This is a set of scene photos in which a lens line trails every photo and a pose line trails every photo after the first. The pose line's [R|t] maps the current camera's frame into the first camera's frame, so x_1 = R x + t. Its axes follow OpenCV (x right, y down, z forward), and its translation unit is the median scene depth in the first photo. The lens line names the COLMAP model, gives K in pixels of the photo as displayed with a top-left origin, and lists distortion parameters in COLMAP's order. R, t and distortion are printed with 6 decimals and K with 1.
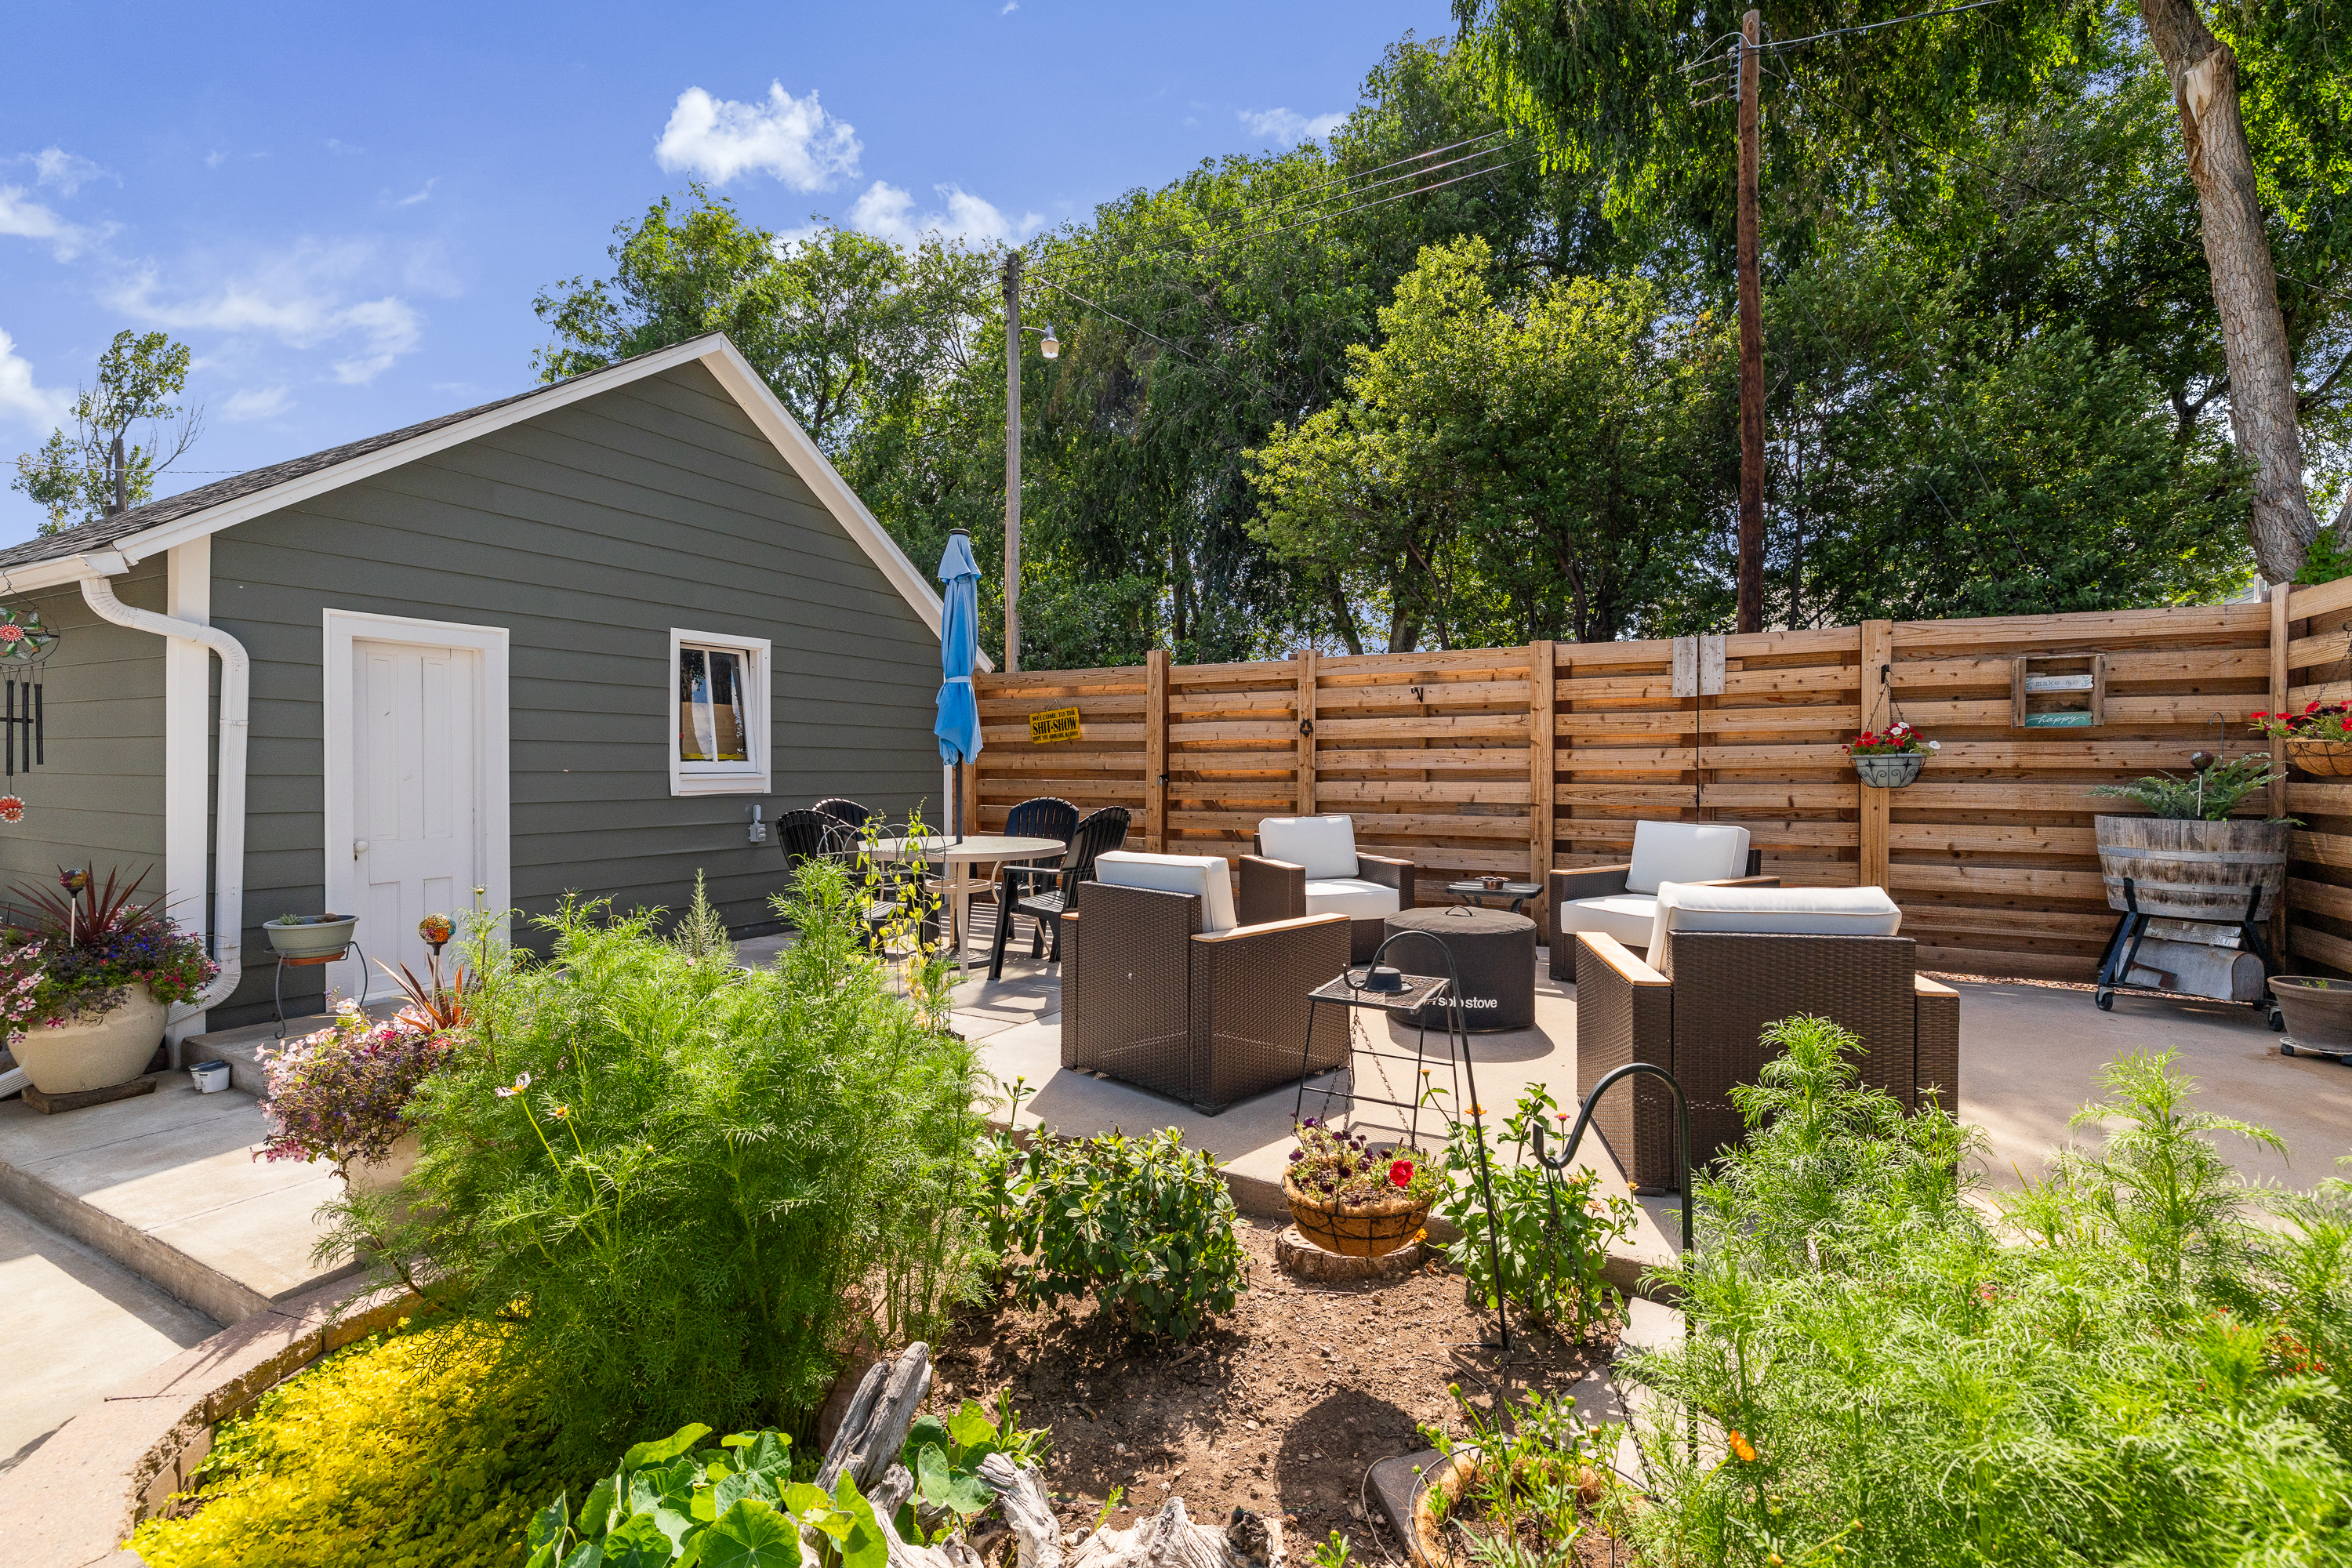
lens RADIAL K [[1021.5, 0, 1178.2], [0, 1021.5, 775.2], [0, 0, 1]] dist [-0.006630, 0.001759]
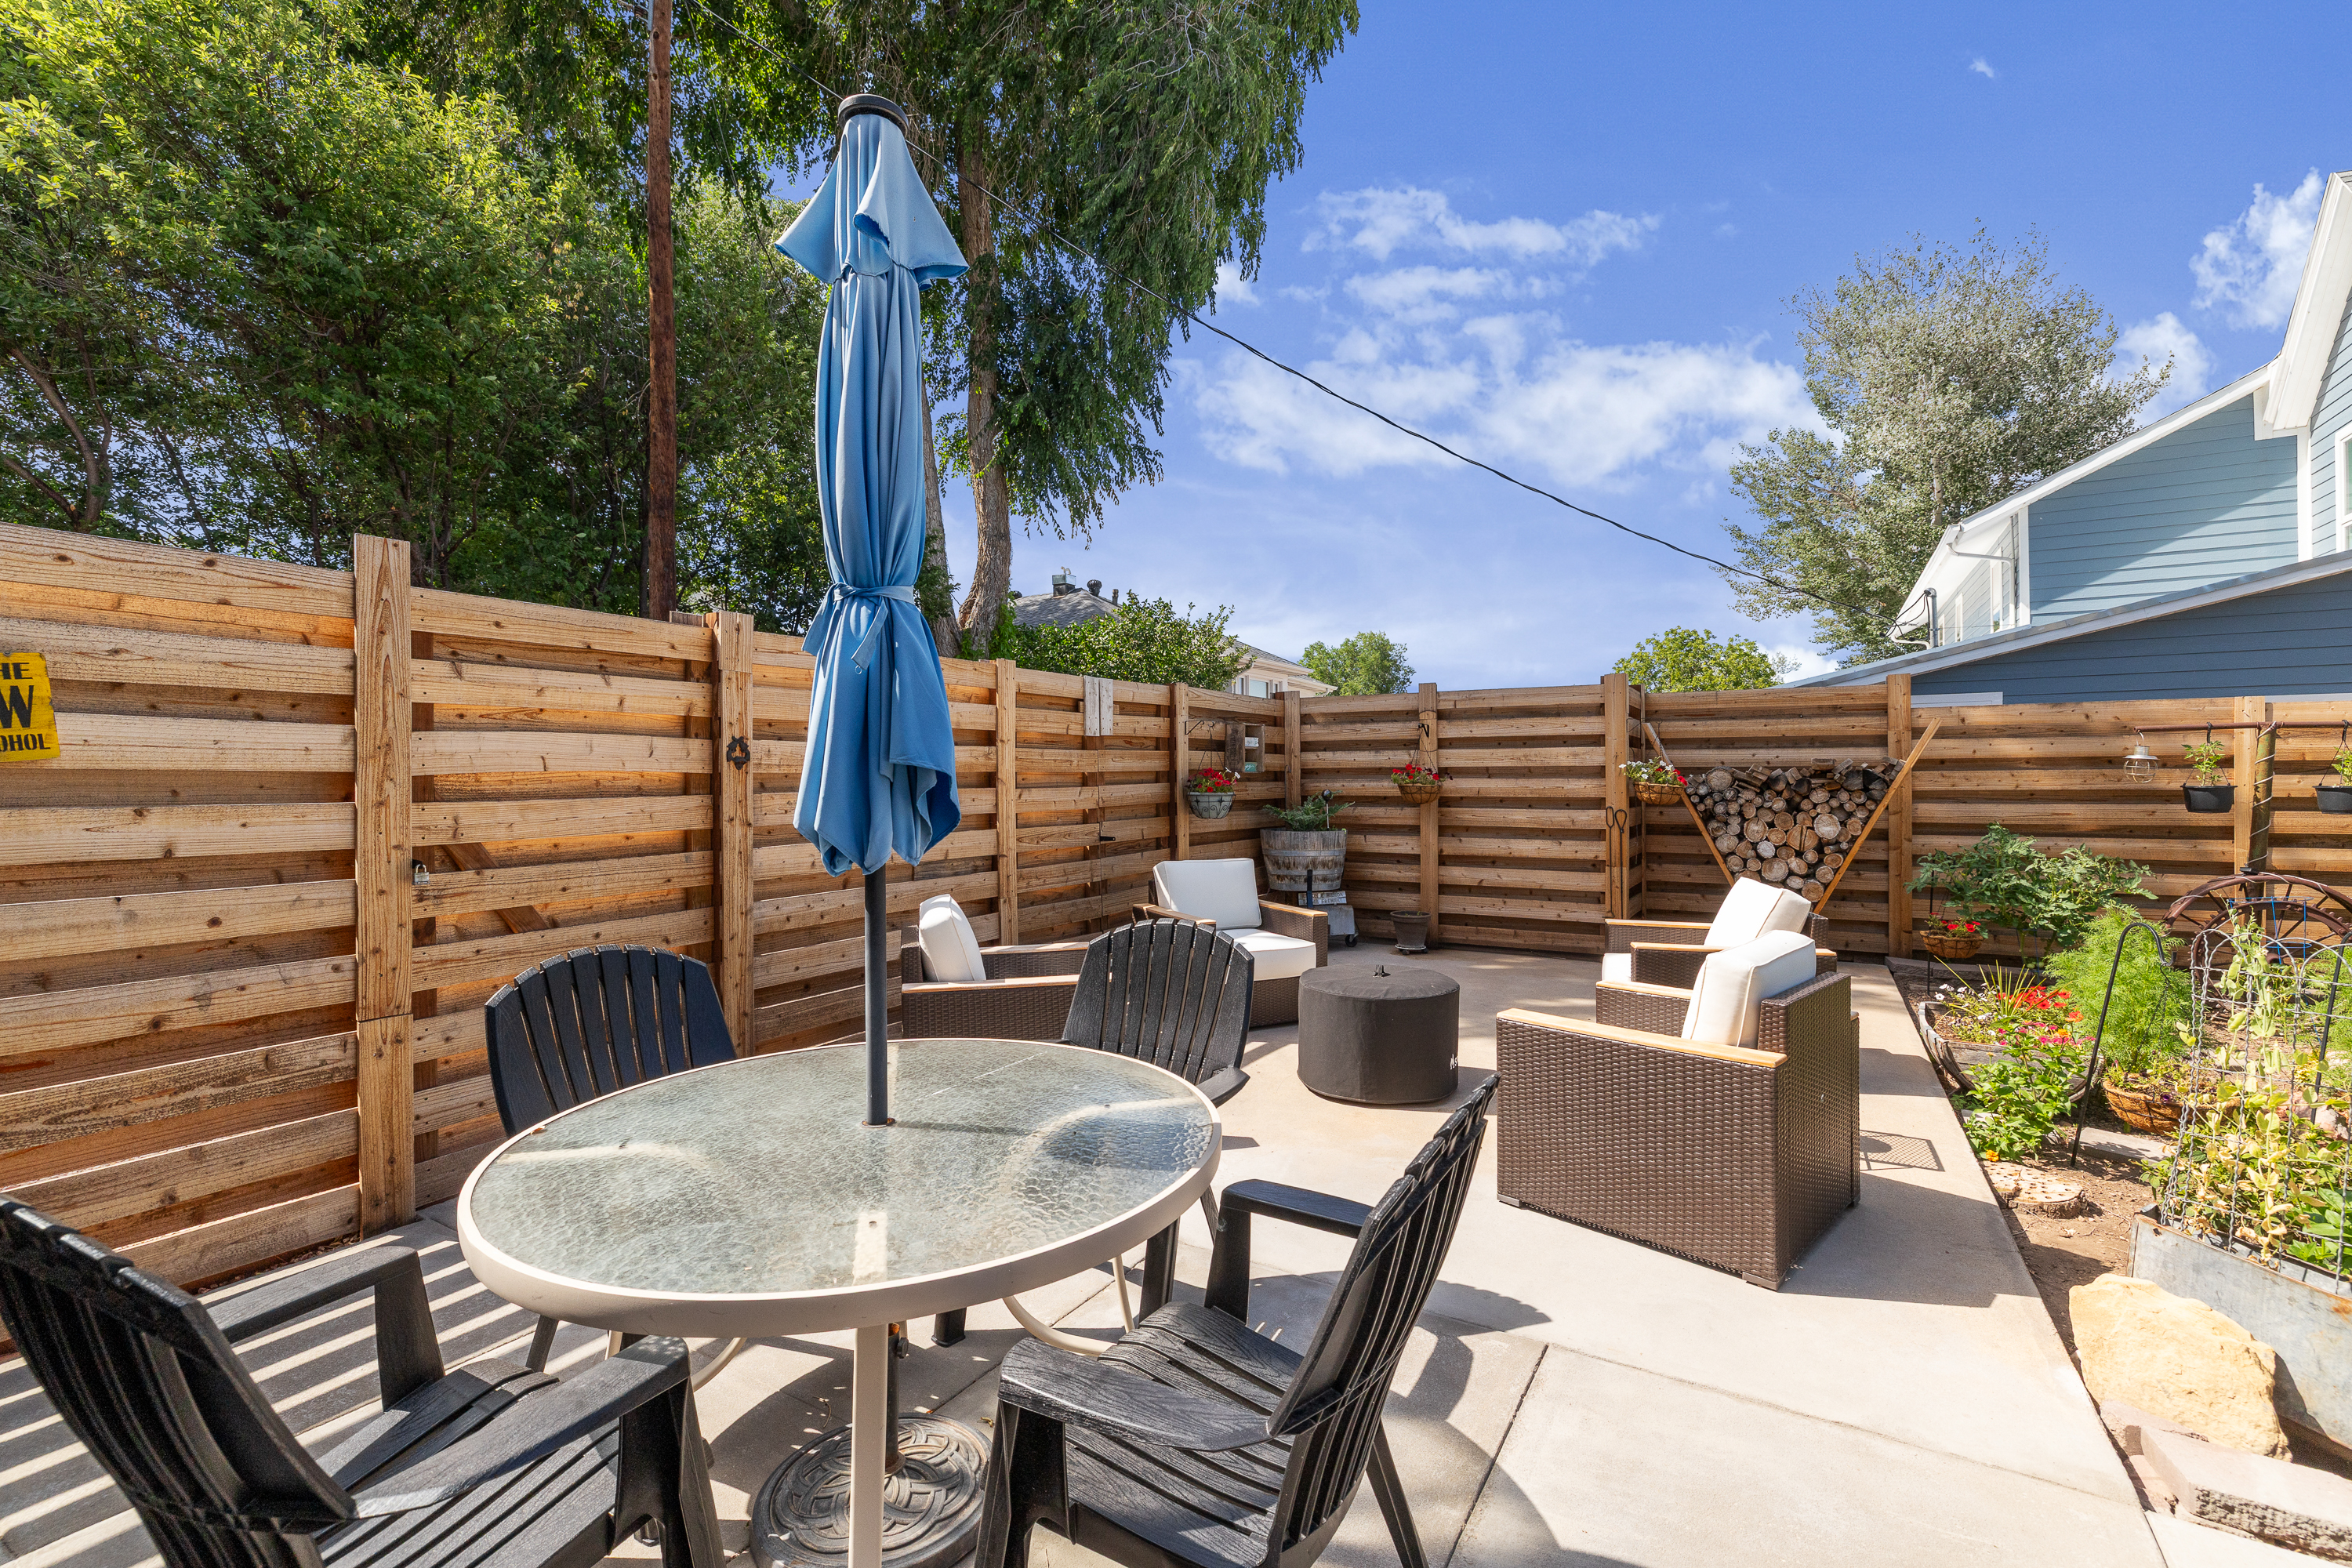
lens RADIAL K [[1021.5, 0, 1182.3], [0, 1021.5, 781.5], [0, 0, 1]] dist [-0.006630, 0.001759]
pose [[0.027184, -0.003815, 0.999623, -0.521092], [0.016543, 0.999857, 0.003366, -0.034911], [-0.999494, 0.016445, 0.027243, 0.913202]]
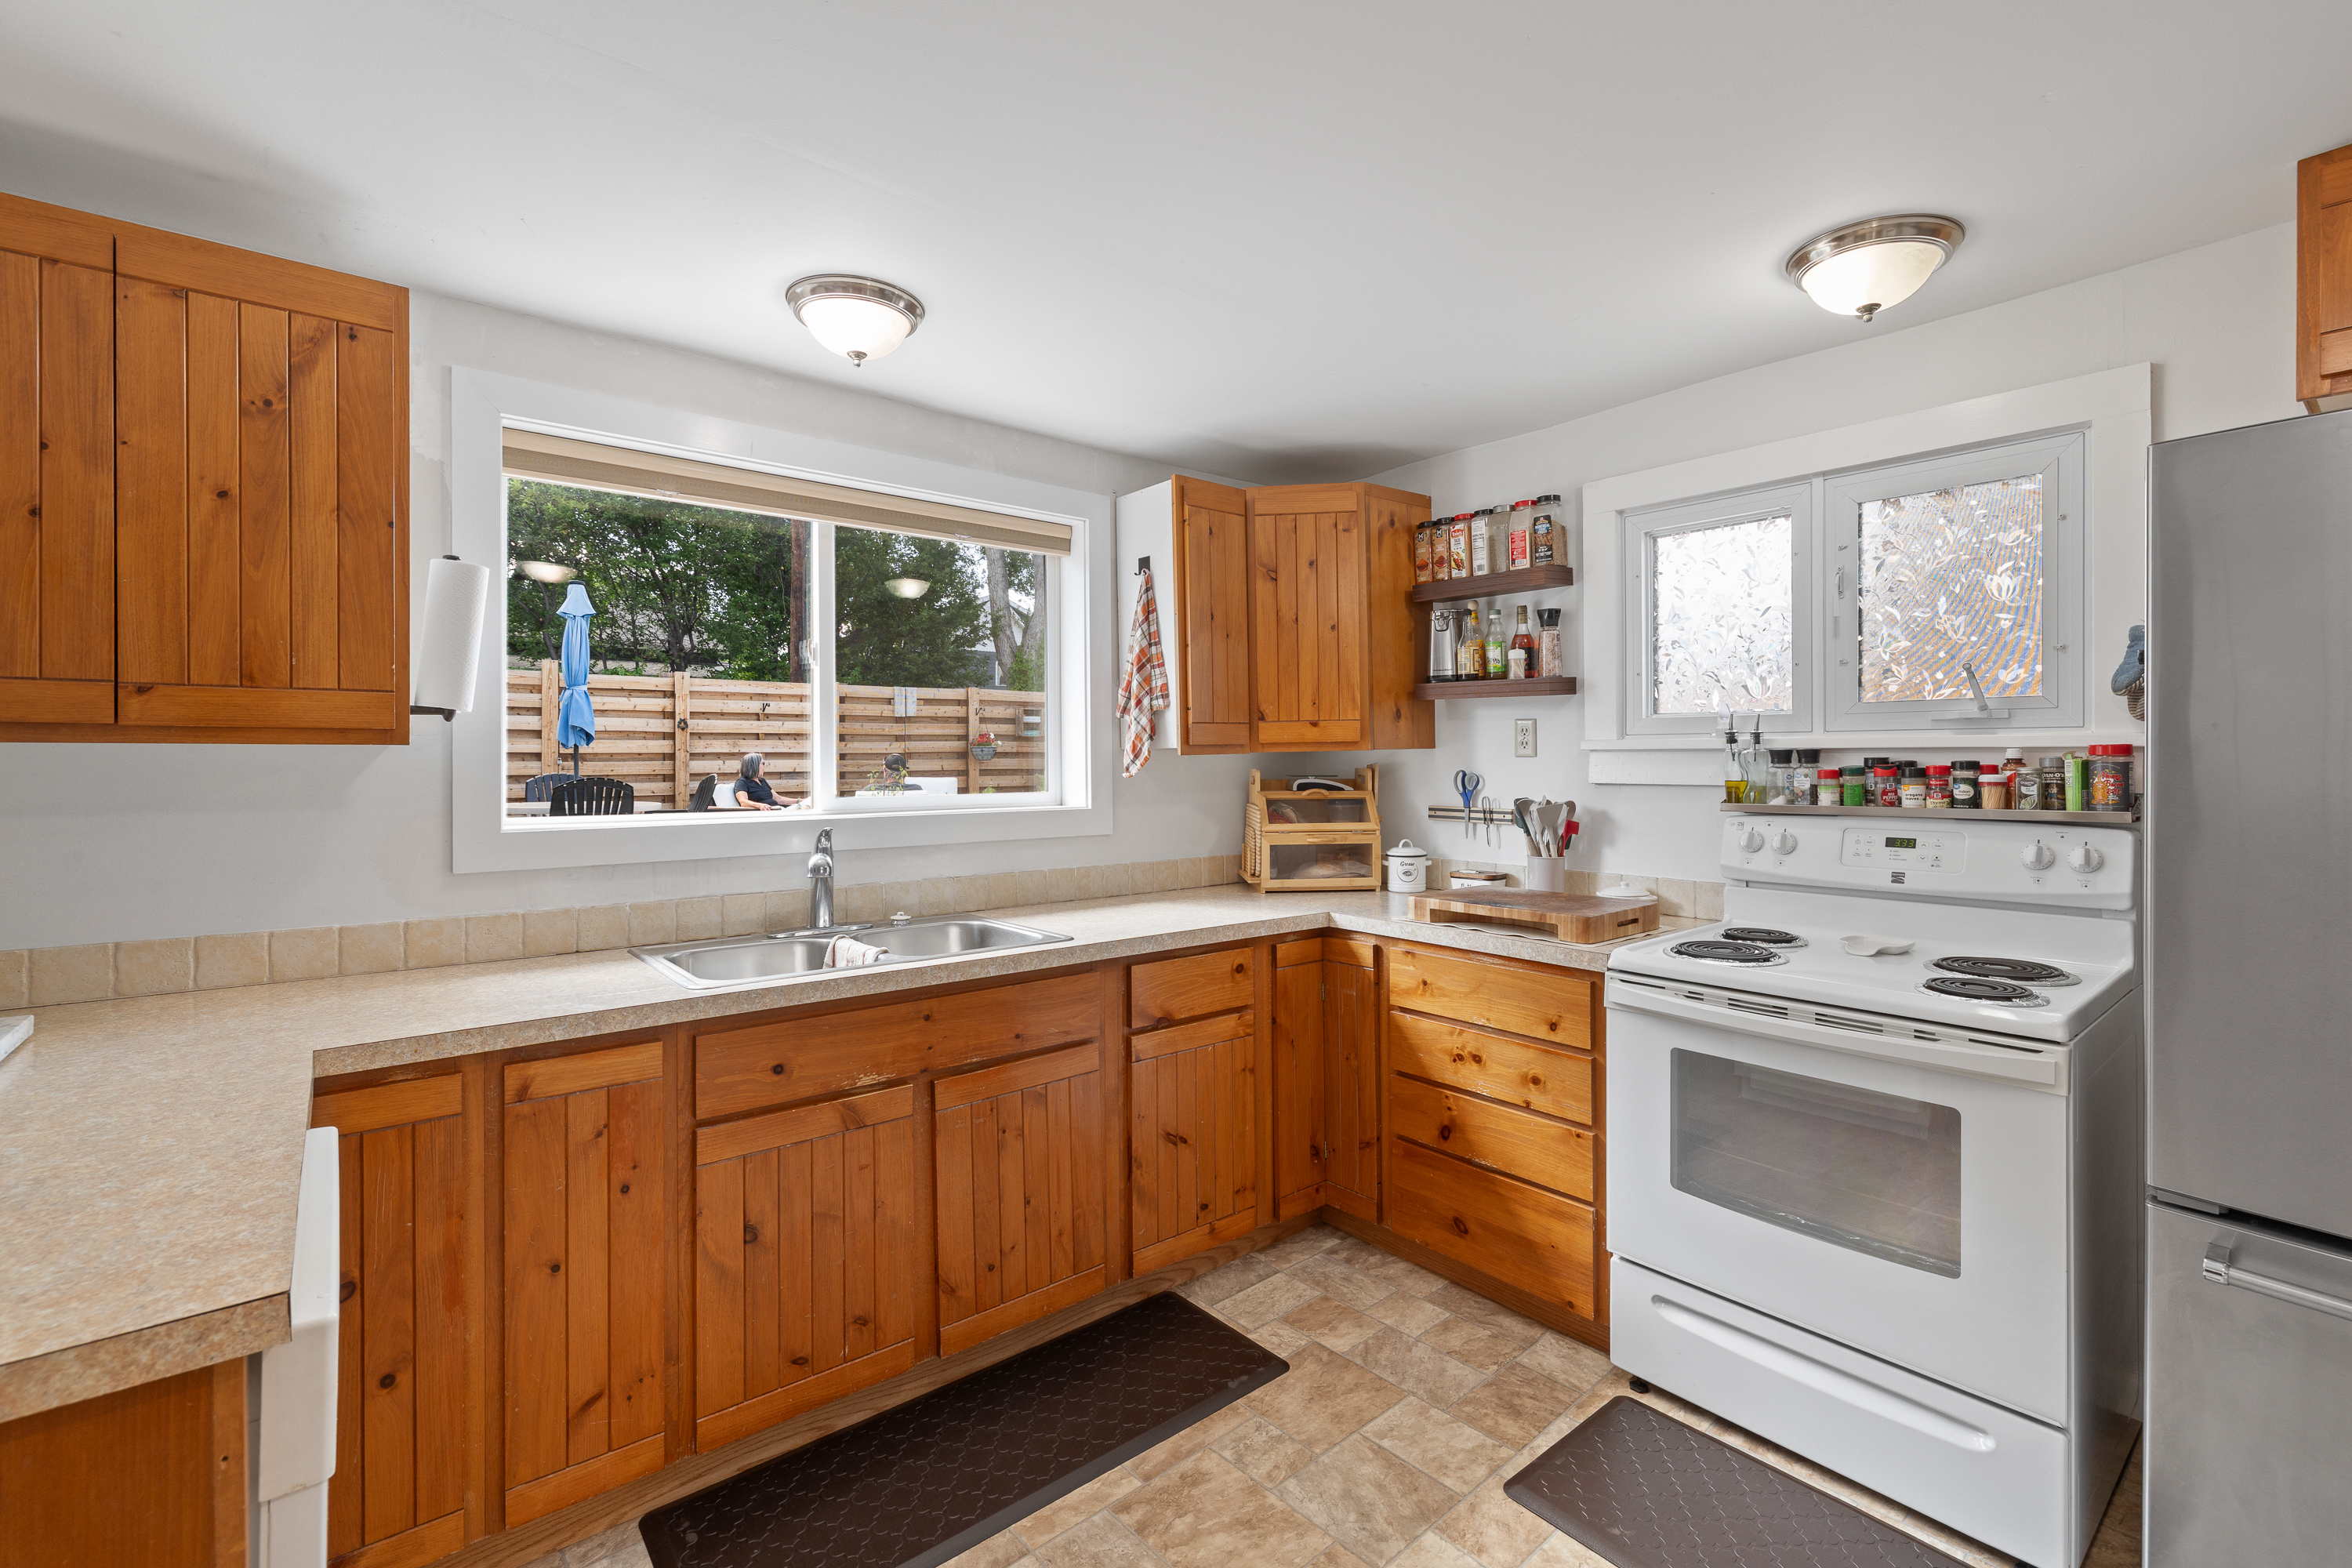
lens RADIAL K [[1021.5, 0, 1180.3], [0, 1021.5, 766.2], [0, 0, 1]] dist [-0.006630, 0.001759]
pose [[0.373579, -0.009683, 0.927548, -1.200096], [0.006693, 0.999948, 0.007743, 0.009913], [-0.927574, 0.003316, 0.373624, -0.271130]]
